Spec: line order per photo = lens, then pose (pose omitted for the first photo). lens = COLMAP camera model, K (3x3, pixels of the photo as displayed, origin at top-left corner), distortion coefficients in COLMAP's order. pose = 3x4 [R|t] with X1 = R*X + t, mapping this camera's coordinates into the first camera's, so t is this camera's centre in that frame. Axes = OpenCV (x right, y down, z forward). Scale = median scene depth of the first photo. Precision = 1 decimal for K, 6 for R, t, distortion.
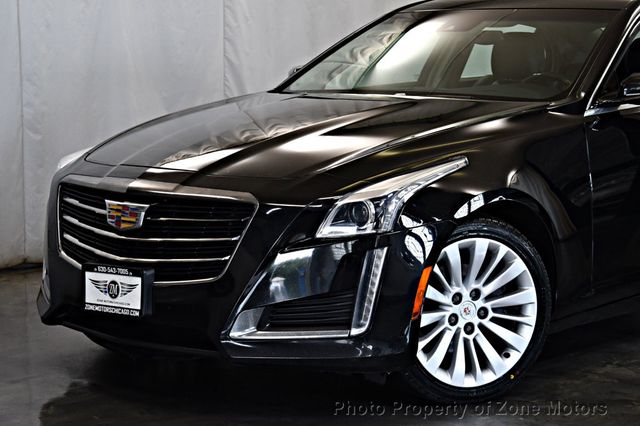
lens RADIAL K [[1533.9, 0, 320.1], [0, 1533.9, 212.6], [0, 0, 1]] dist [0.103384, 0.000000]
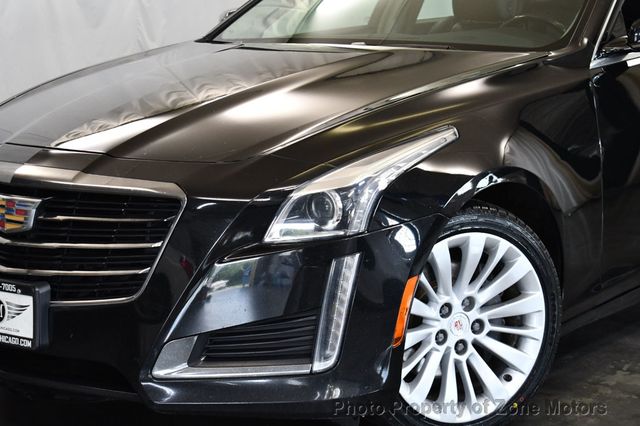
lens RADIAL K [[1335.8, 0, 312.6], [0, 1335.8, 245.5], [0, 0, 1]] dist [0.153084, 0.000000]
pose [[0.998804, -0.021426, 0.043938, -0.007558], [0.017964, 0.996812, 0.077731, -0.030960], [-0.045463, -0.076849, 0.996006, 0.330862]]
